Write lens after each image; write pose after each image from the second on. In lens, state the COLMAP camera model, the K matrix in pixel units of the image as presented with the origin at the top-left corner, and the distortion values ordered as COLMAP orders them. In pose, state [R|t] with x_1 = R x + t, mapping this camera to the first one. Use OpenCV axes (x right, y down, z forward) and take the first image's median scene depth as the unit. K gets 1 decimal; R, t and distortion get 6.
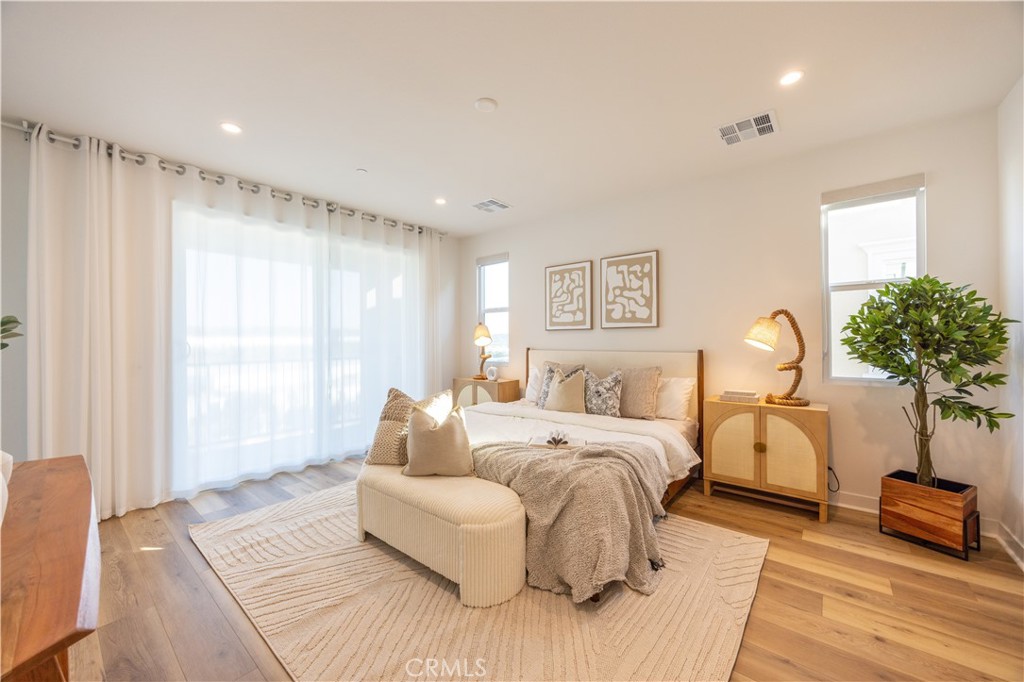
lens RADIAL K [[380.0, 0, 522.5], [0, 380.0, 340.7], [0, 0, 1]] dist [-0.008247, -0.000213]
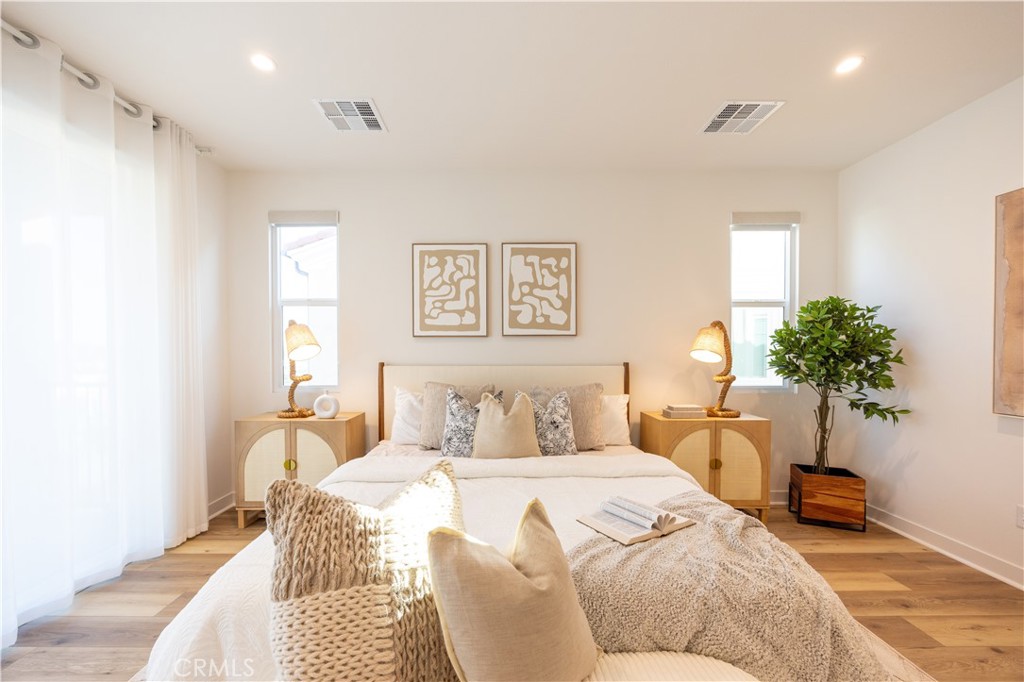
lens RADIAL K [[380.0, 0, 496.0], [0, 380.0, 361.0], [0, 0, 1]] dist [-0.008247, -0.000213]
pose [[0.783646, -0.007146, 0.621167, -0.284963], [-0.002271, 0.999894, 0.014369, 0.007418], [-0.621204, -0.012671, 0.783546, 0.434626]]
